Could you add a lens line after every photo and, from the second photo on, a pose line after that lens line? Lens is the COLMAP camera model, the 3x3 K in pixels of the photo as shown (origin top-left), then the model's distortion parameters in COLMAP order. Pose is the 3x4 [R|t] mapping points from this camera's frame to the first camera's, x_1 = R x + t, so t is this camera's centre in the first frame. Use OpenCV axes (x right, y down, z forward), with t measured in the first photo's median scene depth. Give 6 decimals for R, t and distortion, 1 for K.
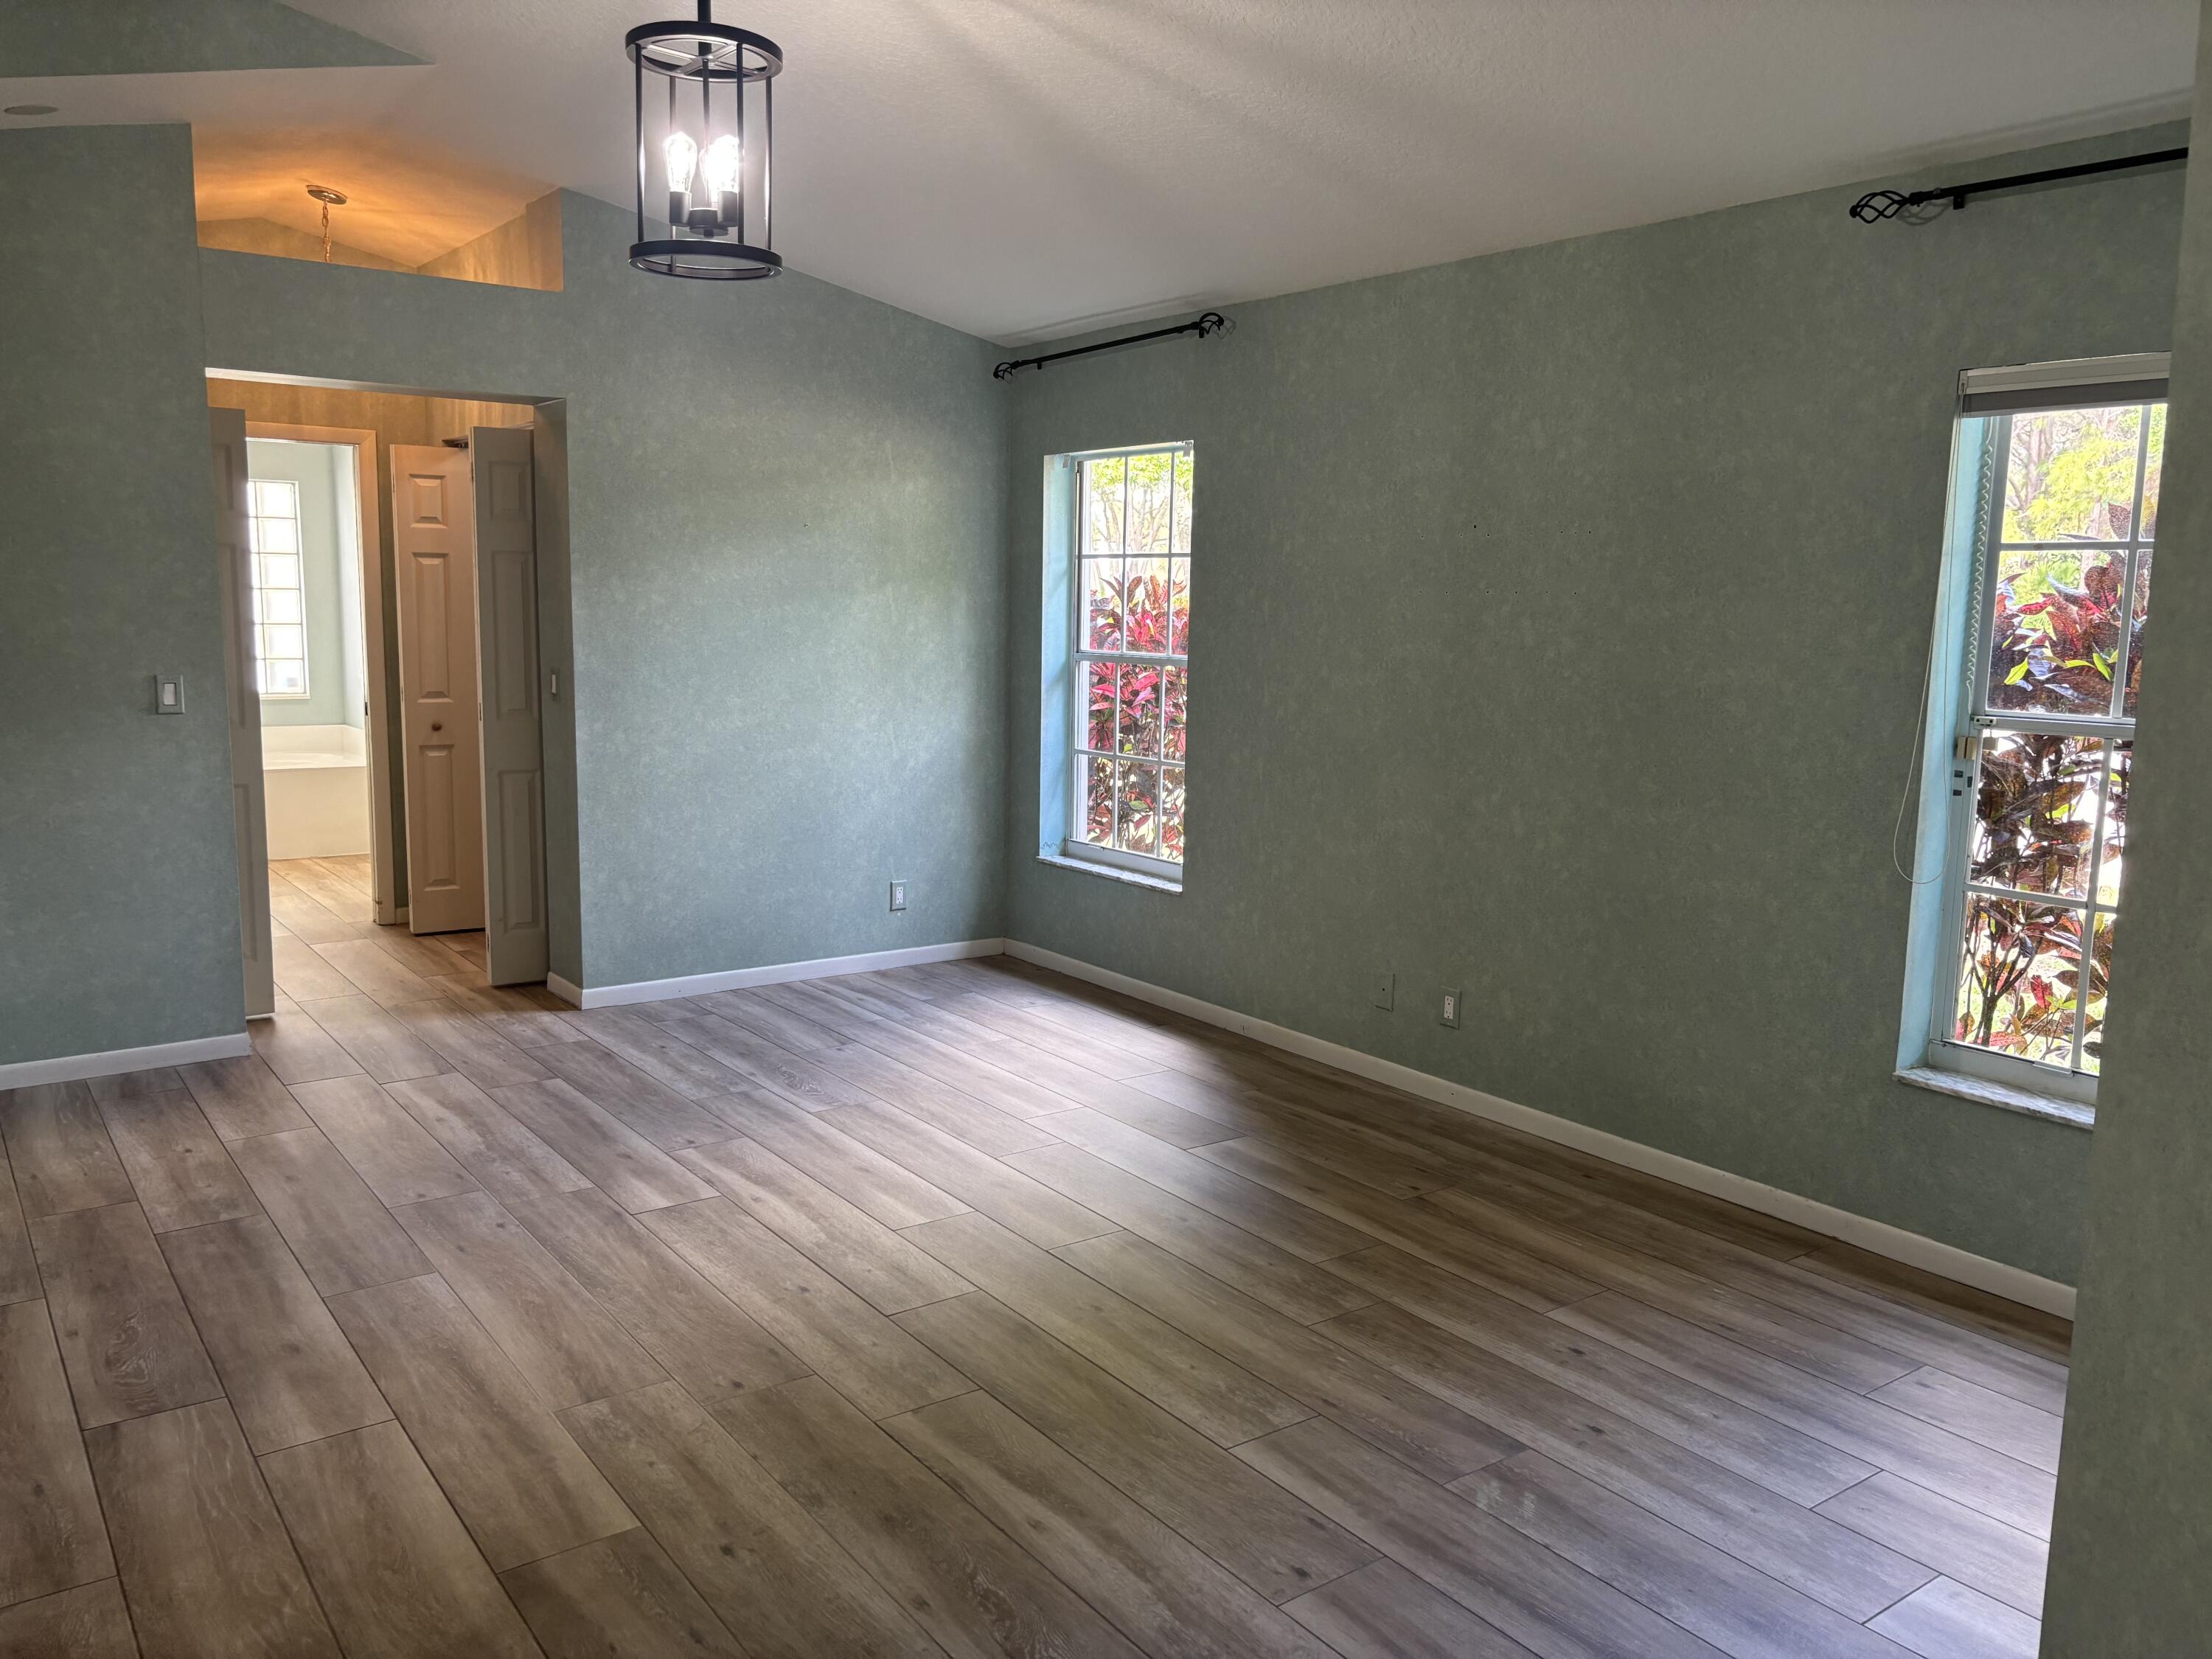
lens RADIAL K [[1685.0, 0, 1111.3], [0, 1685.0, 835.0], [0, 0, 1]] dist [0.012296, 0.021978]
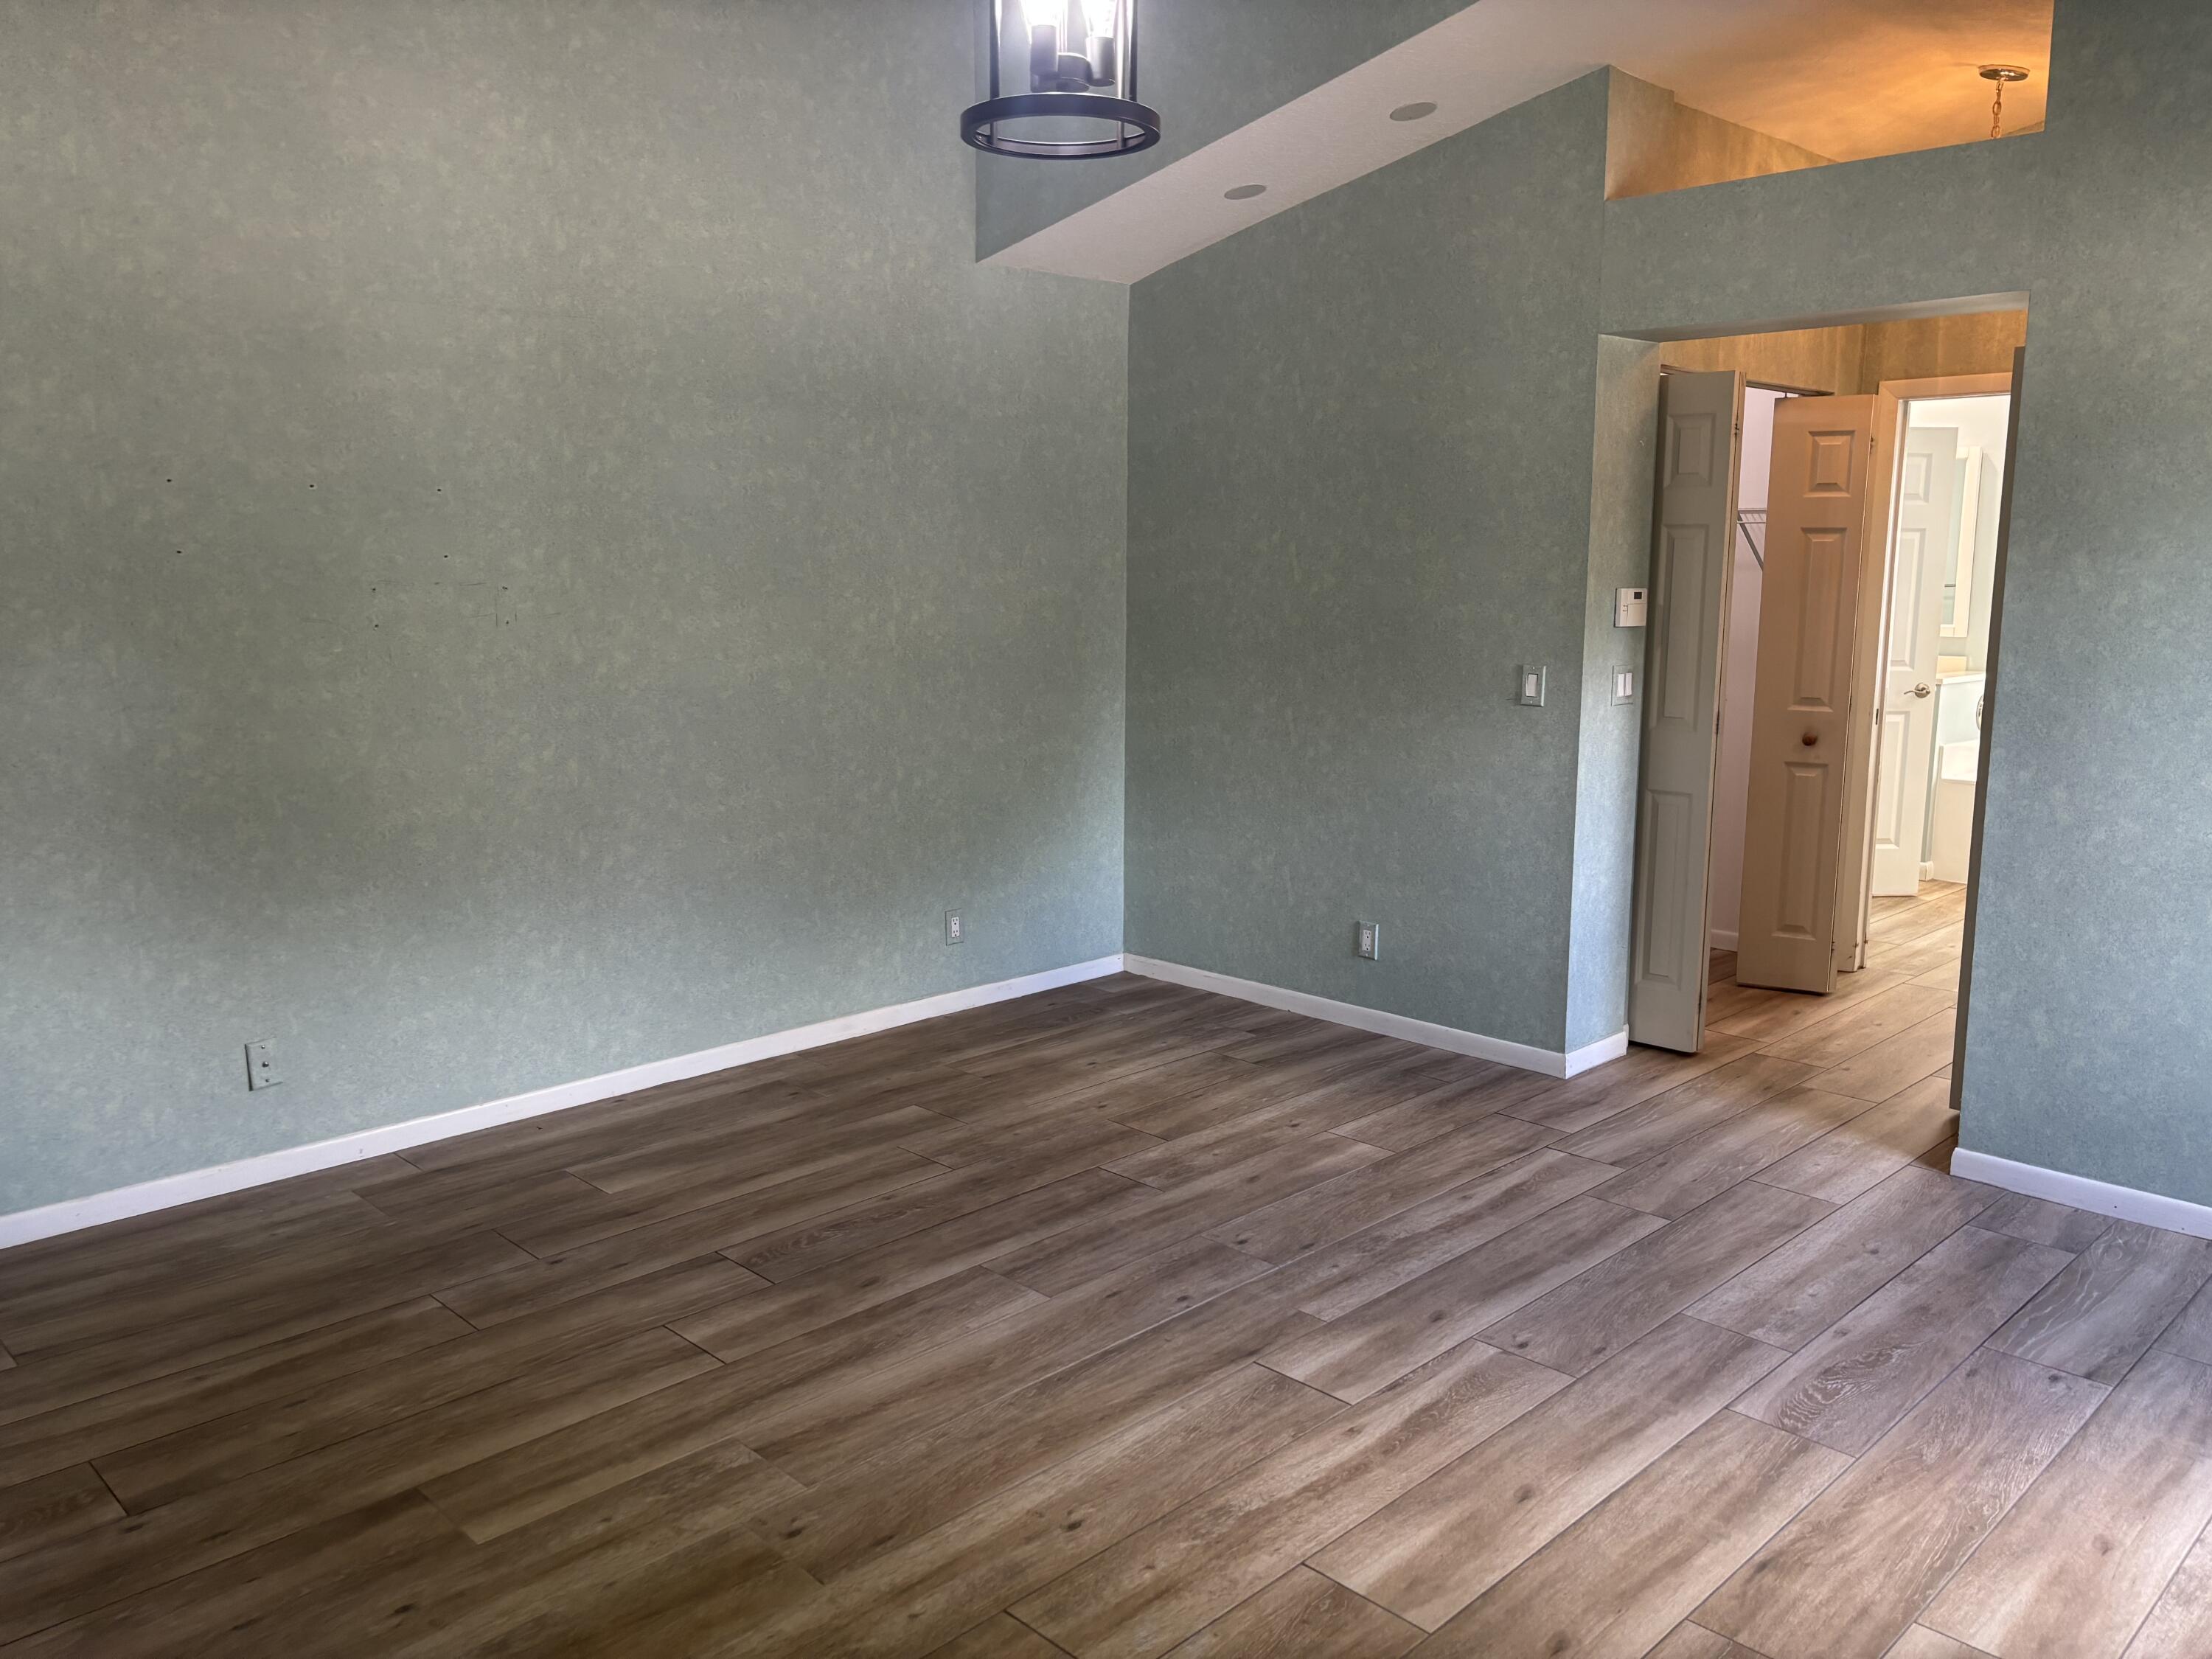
lens RADIAL K [[1685.0, 0, 1110.9], [0, 1685.0, 814.6], [0, 0, 1]] dist [0.012296, 0.021978]
pose [[0.147557, 0.136462, -0.979594, 0.414978], [-0.145620, 0.982640, 0.114951, -0.100024], [0.978275, 0.125687, 0.164867, 0.722985]]
